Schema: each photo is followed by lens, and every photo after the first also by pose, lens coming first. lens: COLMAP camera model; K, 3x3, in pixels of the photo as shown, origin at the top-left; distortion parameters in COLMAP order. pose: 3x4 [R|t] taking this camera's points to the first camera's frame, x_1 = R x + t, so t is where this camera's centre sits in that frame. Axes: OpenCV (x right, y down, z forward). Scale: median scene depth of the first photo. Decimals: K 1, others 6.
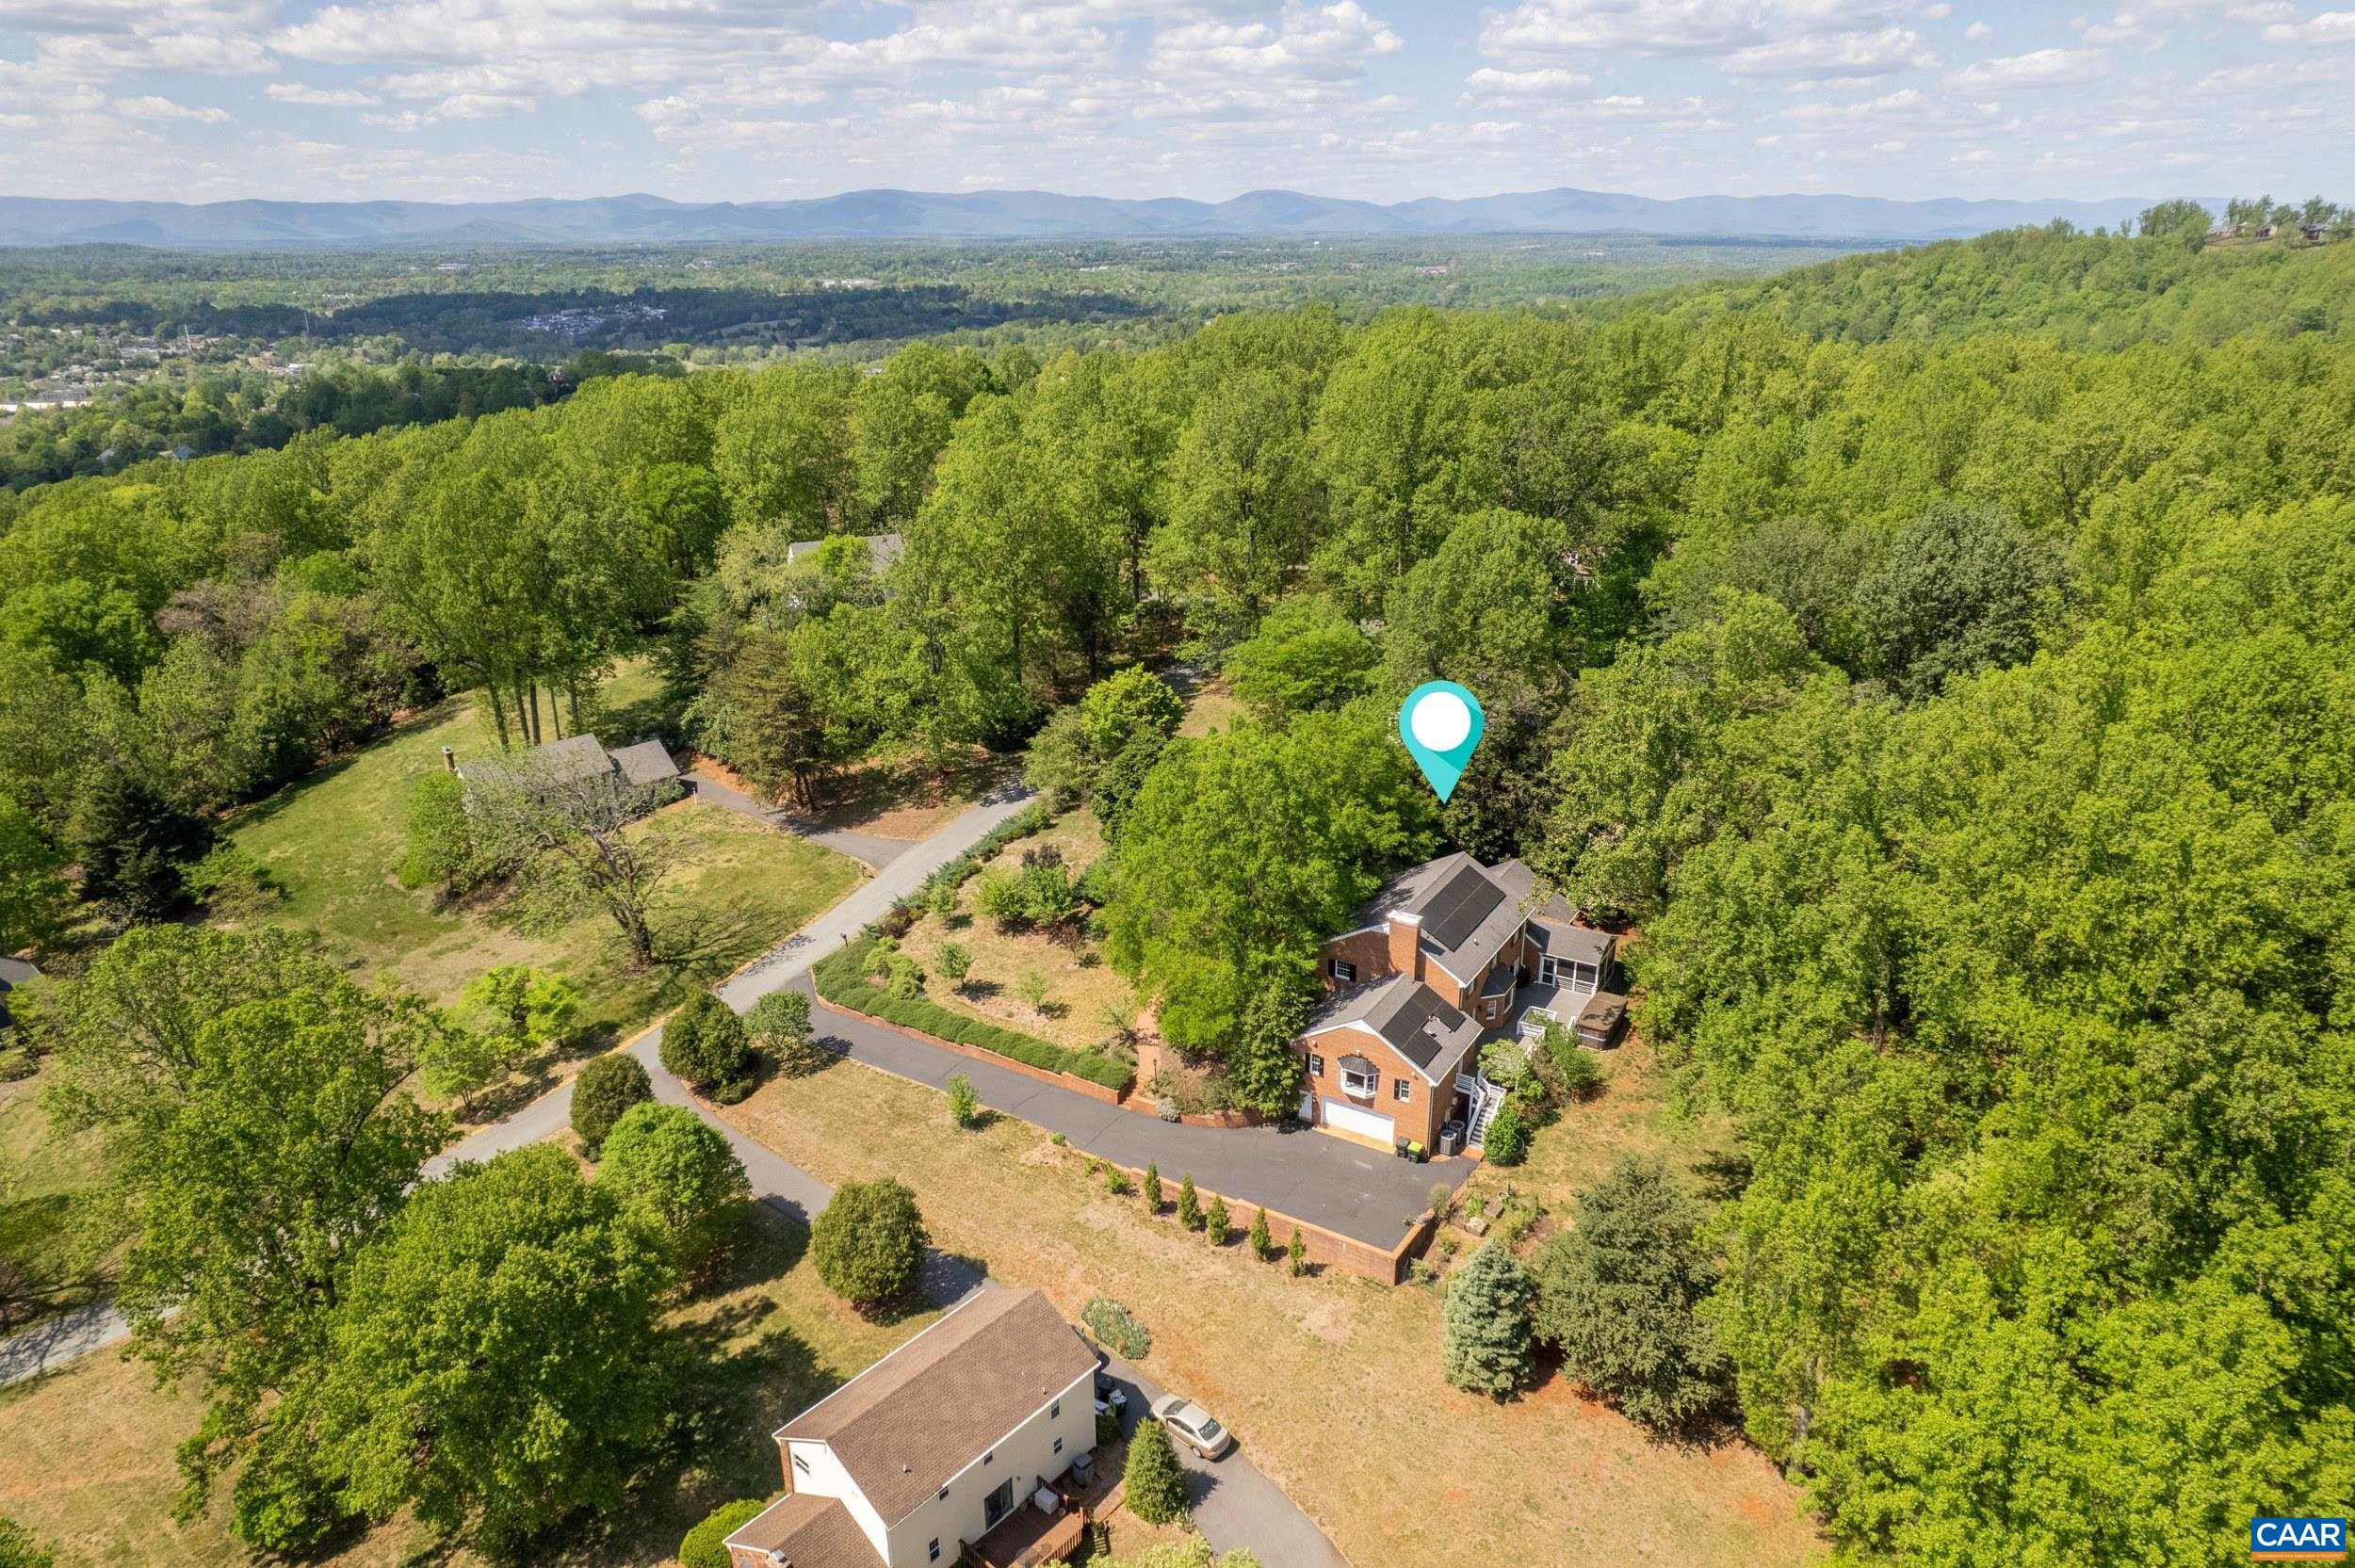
lens RADIAL K [[1575.2, 0, 1245.5], [0, 1575.2, 782.7], [0, 0, 1]] dist [-0.084226, 0.065777]
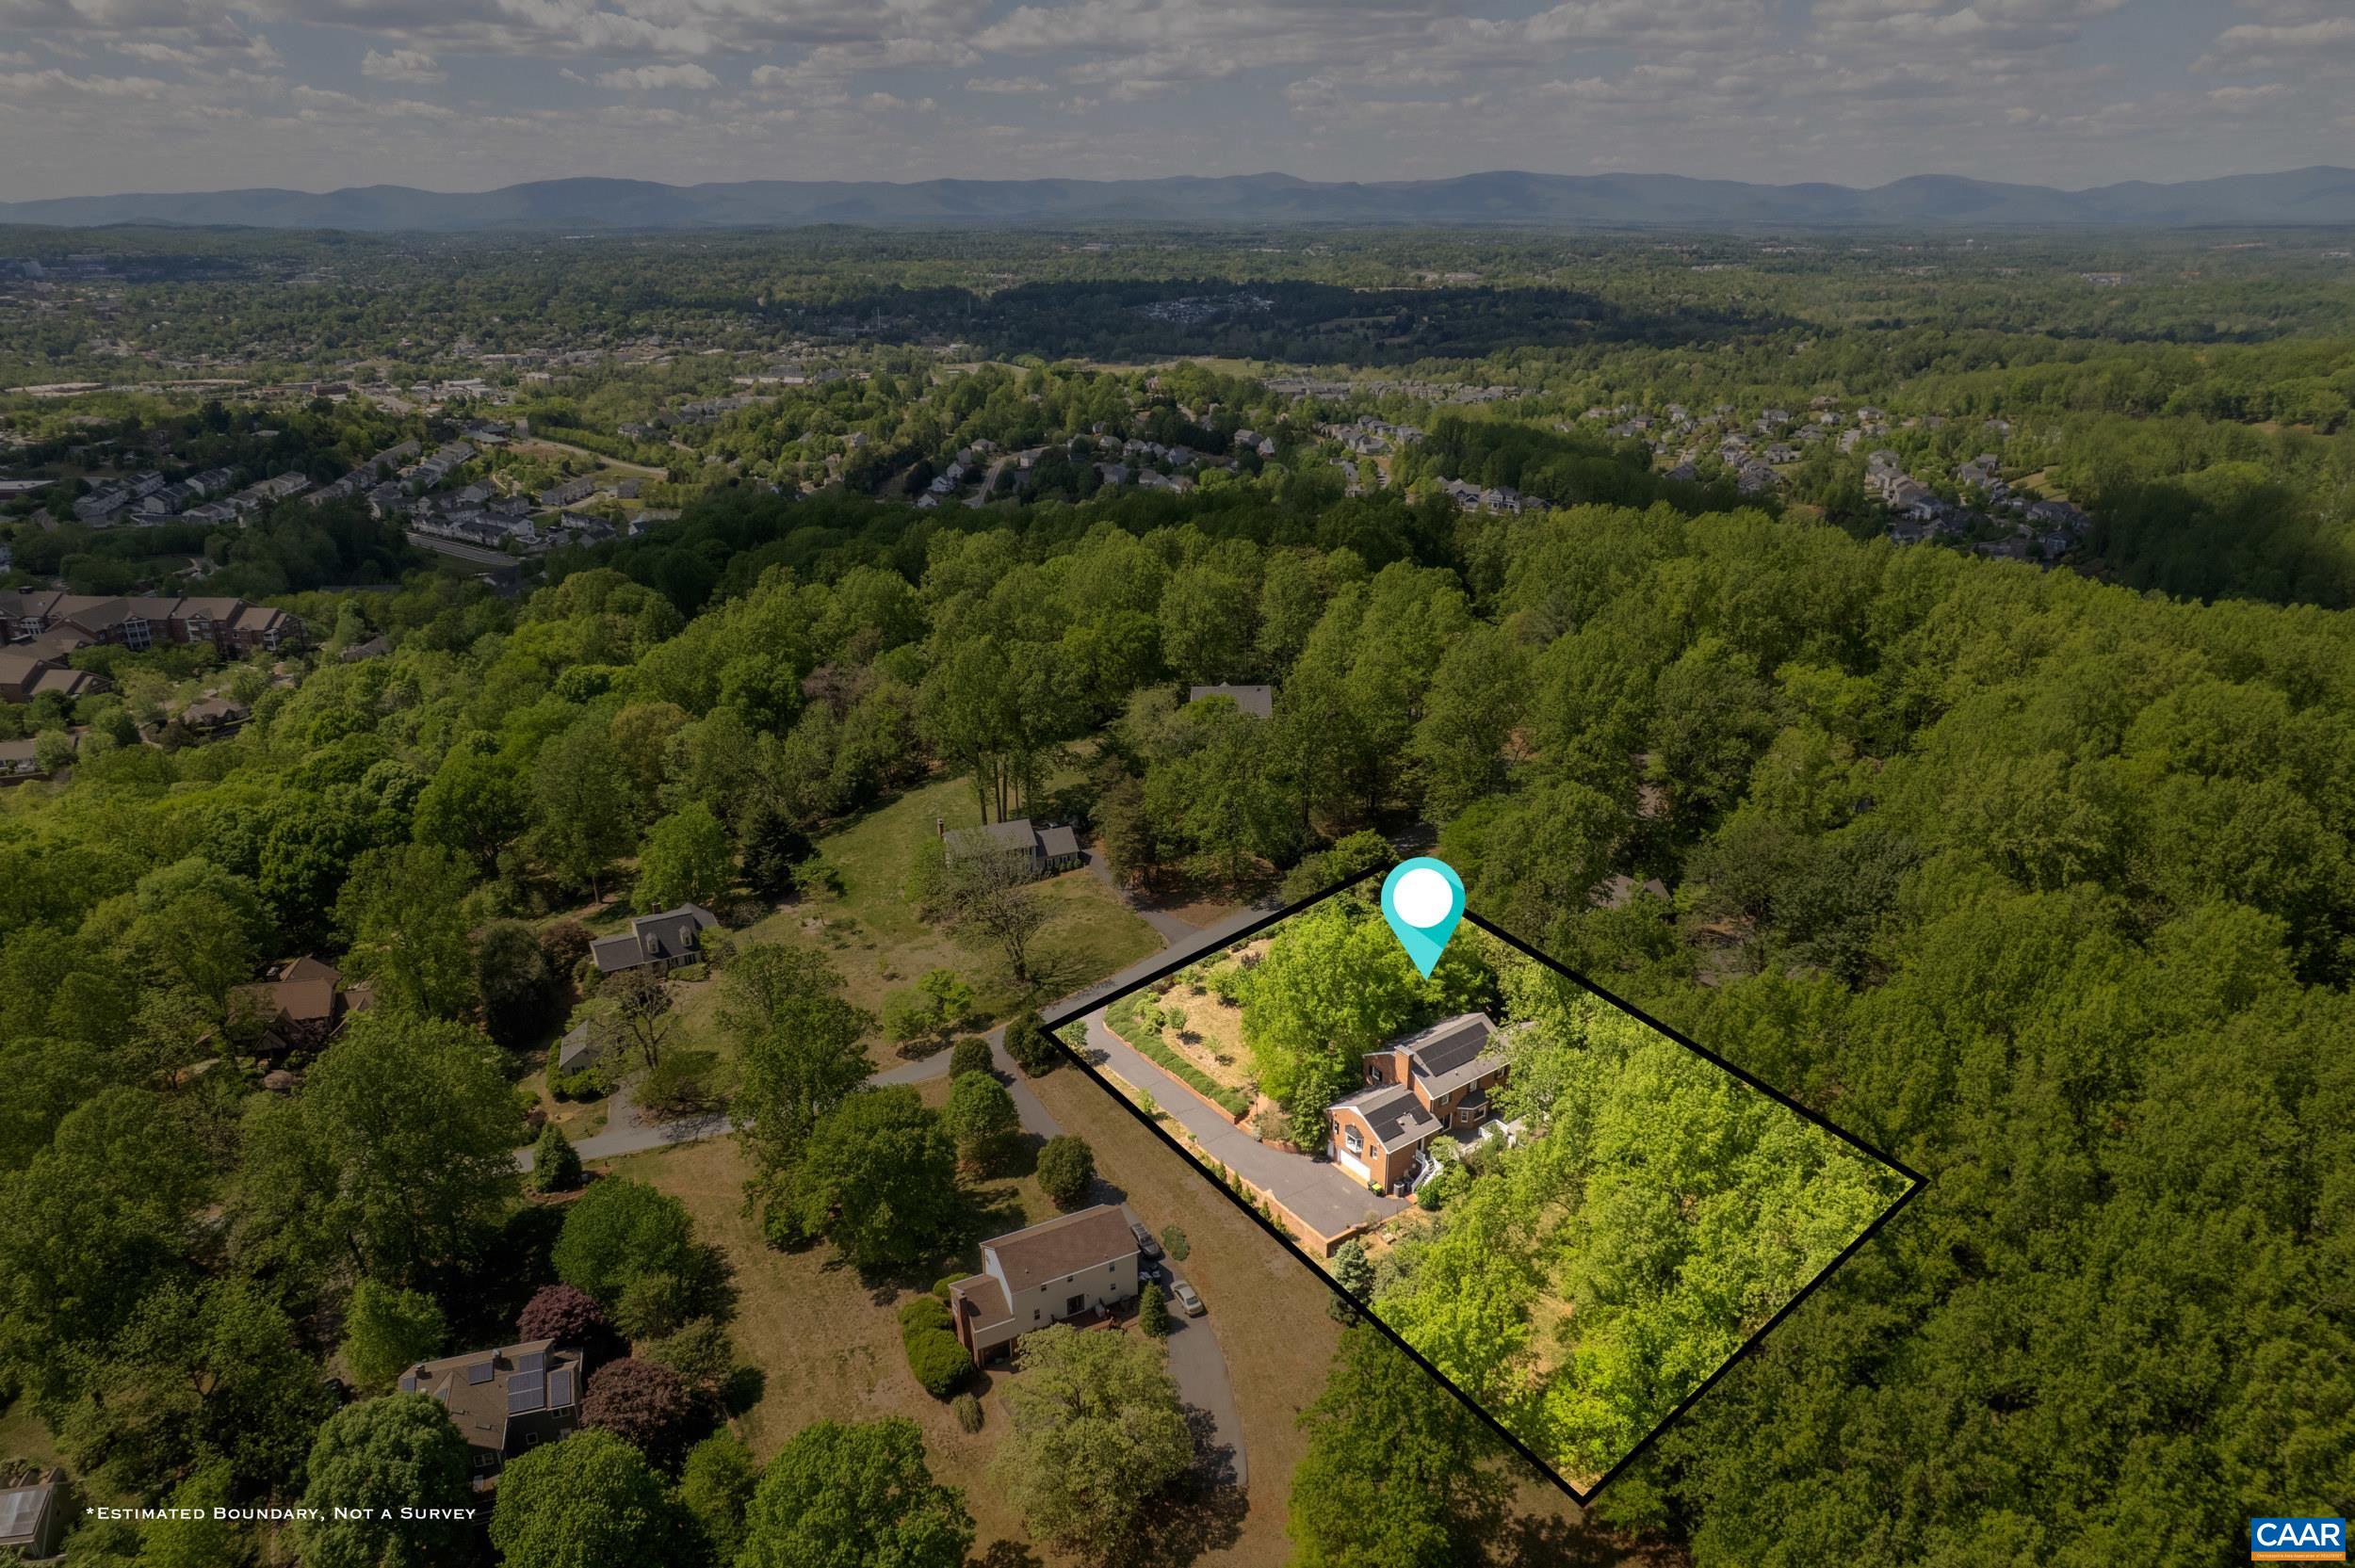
lens RADIAL K [[1560.4, 0, 1181.0], [0, 1560.4, 832.2], [0, 0, 1]] dist [-0.085875, 0.054964]
pose [[0.919521, 0.148194, -0.364032, 0.406437], [-0.134726, 0.988924, 0.062271, -0.192382], [0.369228, -0.008215, 0.929302, -0.547414]]
